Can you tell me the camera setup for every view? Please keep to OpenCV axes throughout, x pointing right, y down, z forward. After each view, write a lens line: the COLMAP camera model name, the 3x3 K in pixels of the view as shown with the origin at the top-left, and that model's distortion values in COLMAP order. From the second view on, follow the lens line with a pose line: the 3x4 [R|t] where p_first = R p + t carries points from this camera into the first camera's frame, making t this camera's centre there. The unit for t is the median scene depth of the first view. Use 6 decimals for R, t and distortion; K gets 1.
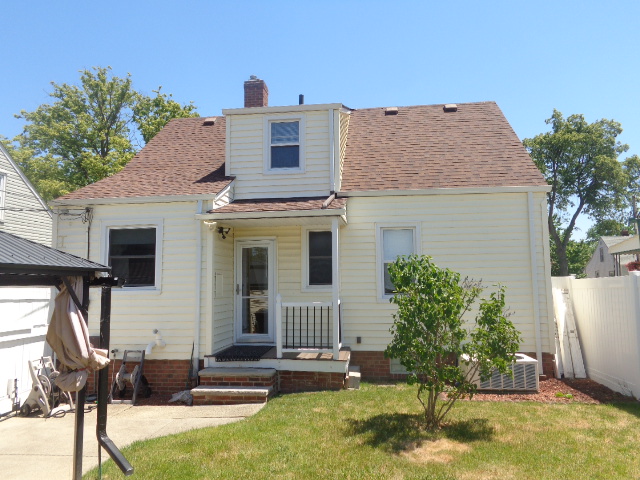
lens RADIAL K [[481.3, 0, 320.0], [0, 481.3, 240.0], [0, 0, 1]] dist [-0.000280, 0.002621]
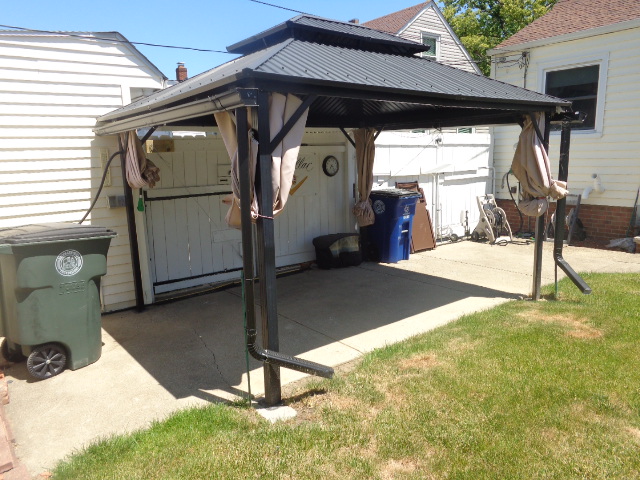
lens RADIAL K [[481.3, 0, 320.0], [0, 481.3, 240.0], [0, 0, 1]] dist [-0.000280, 0.002621]
pose [[0.704902, 0.121522, -0.698817, -0.039738], [0.086634, 0.963087, 0.254867, 0.020028], [0.703994, -0.240198, 0.668354, -0.074688]]
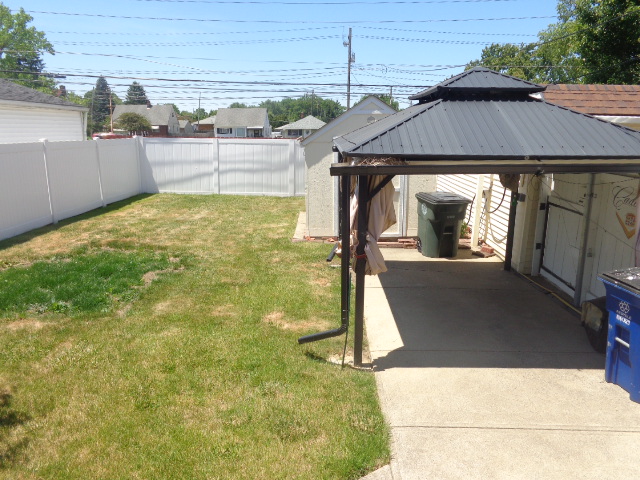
lens RADIAL K [[481.3, 0, 320.0], [0, 481.3, 240.0], [0, 0, 1]] dist [-0.000280, 0.002621]
pose [[-0.993867, 0.042906, -0.101921, -0.455059], [0.029097, 0.990648, 0.133301, 0.127309], [0.106687, 0.129518, -0.985821, 3.365265]]
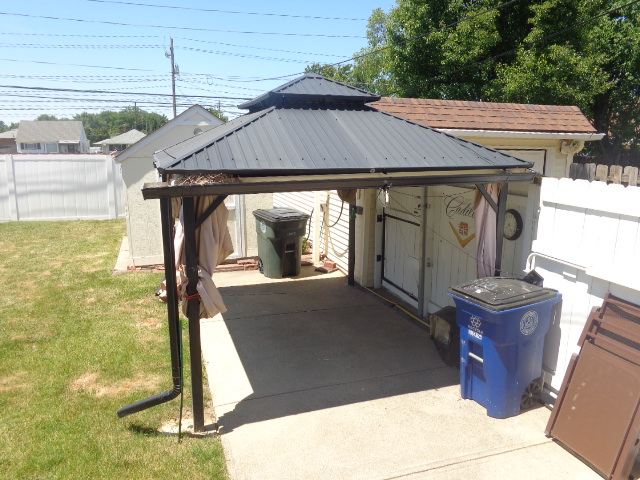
lens RADIAL K [[481.3, 0, 320.0], [0, 481.3, 240.0], [0, 0, 1]] dist [-0.006020, -0.000927]
pose [[-0.901052, 0.106426, -0.420451, -0.532552], [0.061142, 0.990914, 0.119792, 0.114376], [0.429380, 0.082231, -0.899372, 3.101422]]
